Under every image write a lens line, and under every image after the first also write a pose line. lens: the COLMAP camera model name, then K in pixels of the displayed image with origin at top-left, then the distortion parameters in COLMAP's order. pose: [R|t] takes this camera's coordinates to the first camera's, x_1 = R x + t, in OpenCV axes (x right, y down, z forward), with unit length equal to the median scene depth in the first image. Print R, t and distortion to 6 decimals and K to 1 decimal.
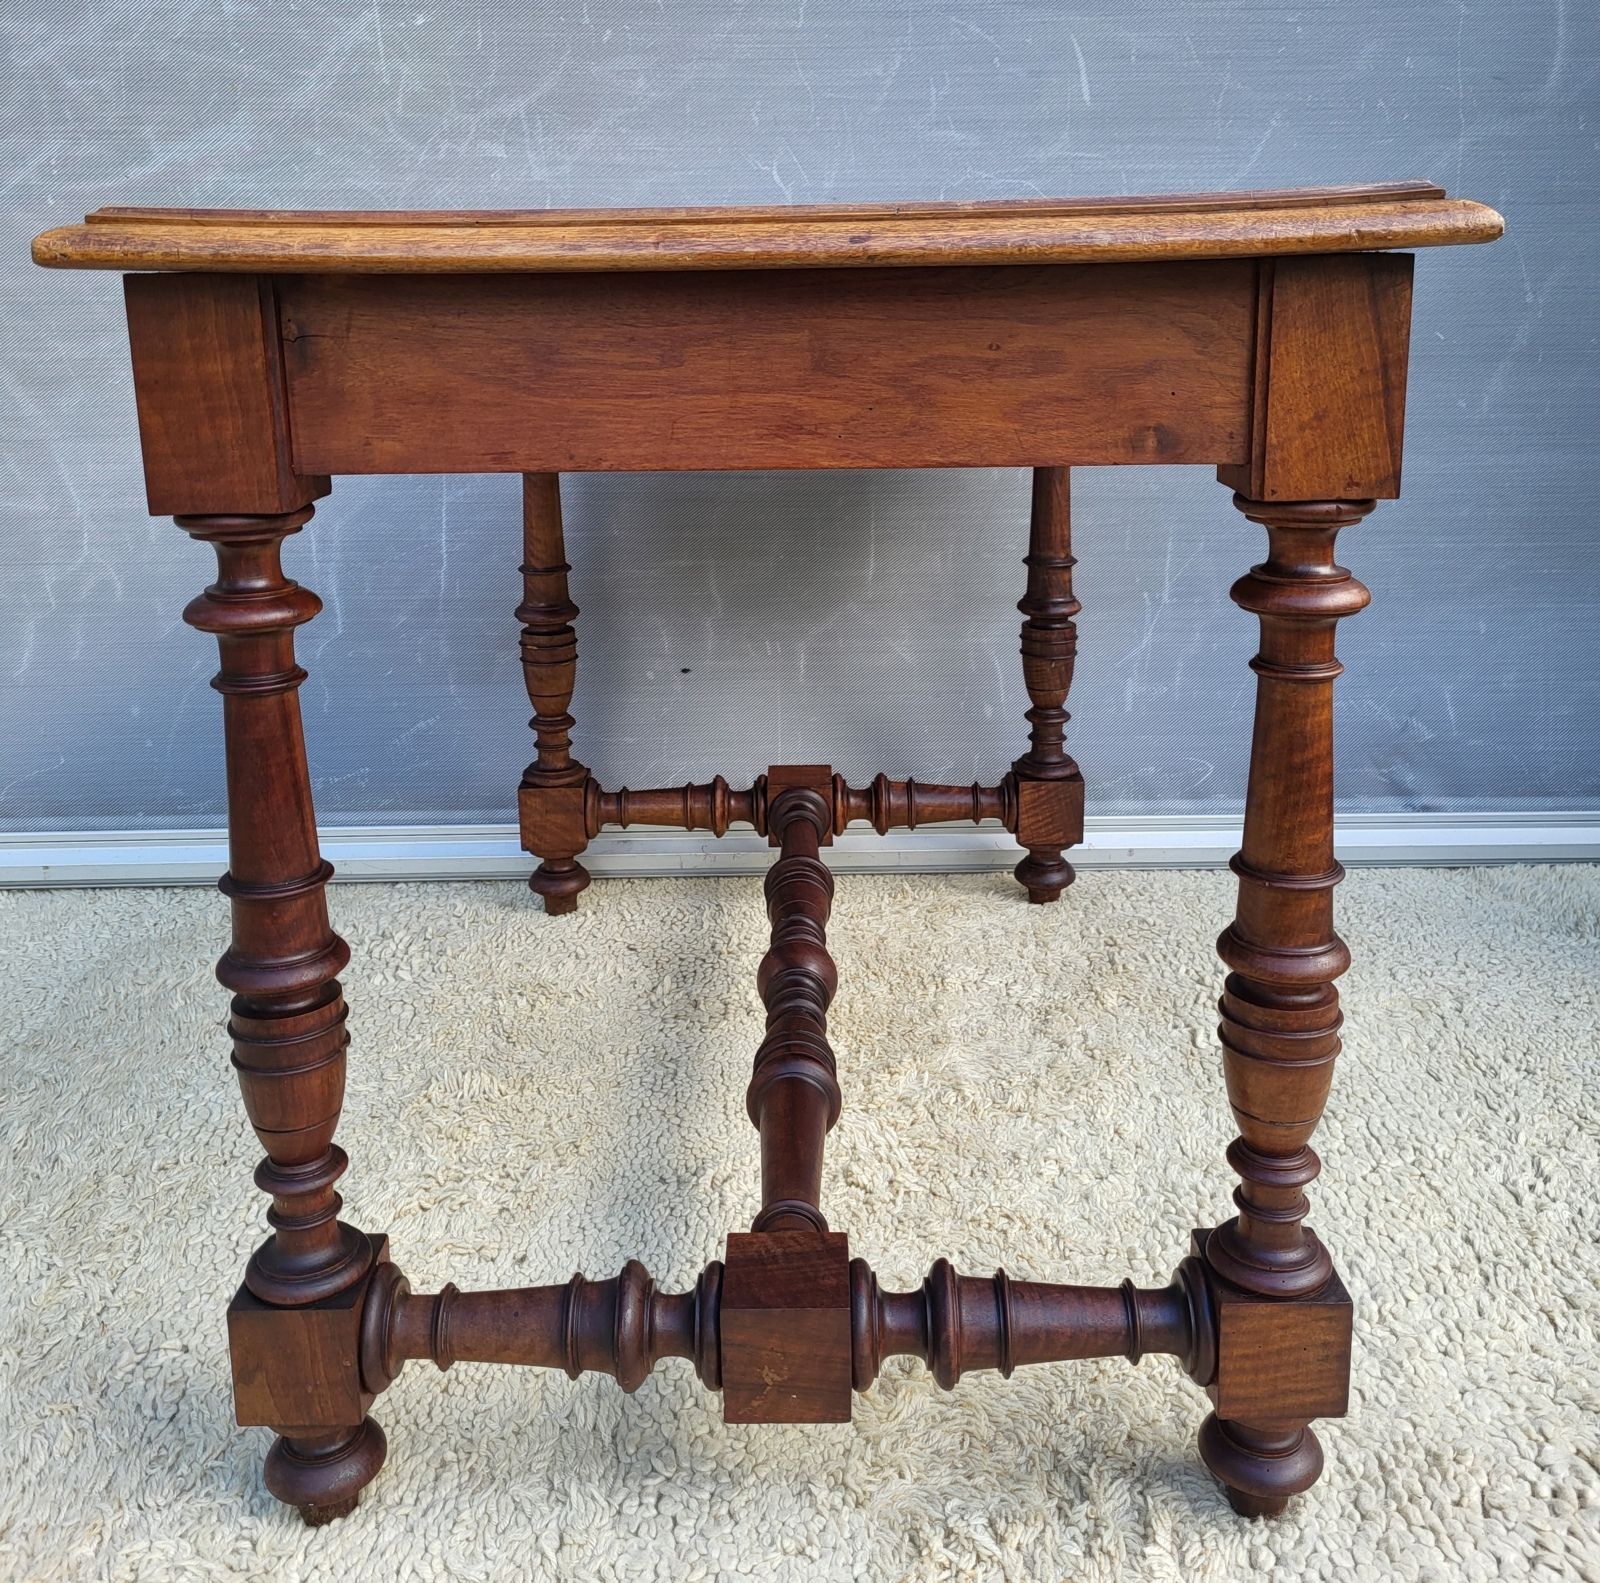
lens RADIAL K [[1627.3, 0, 808.1], [0, 1627.3, 609.4], [0, 0, 1]] dist [0.045189, -0.023876]
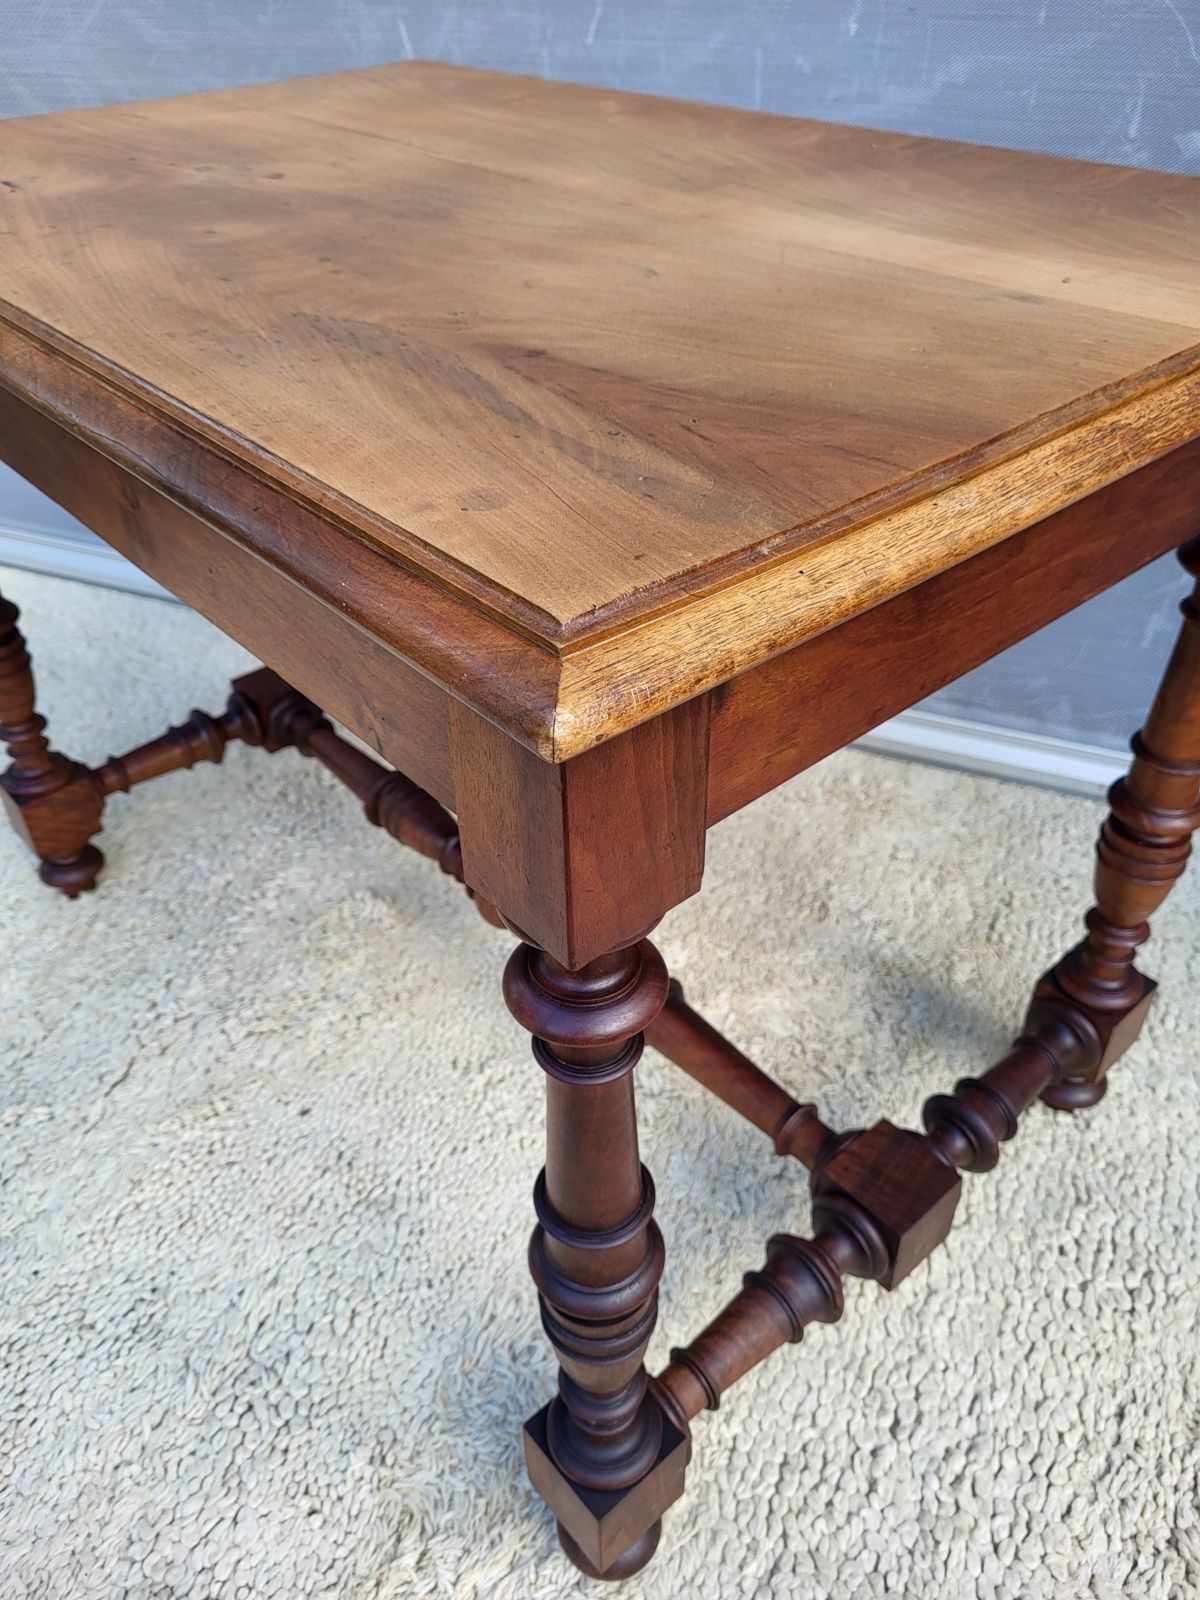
lens RADIAL K [[1242.4, 0, 589.7], [0, 1242.4, 784.0], [0, 0, 1]] dist [0.038799, -0.036433]
pose [[0.906851, 0.245833, -0.342326, 0.237586], [-0.077501, 0.895676, 0.437902, -0.215141], [0.414264, -0.370581, 0.831297, 0.333539]]
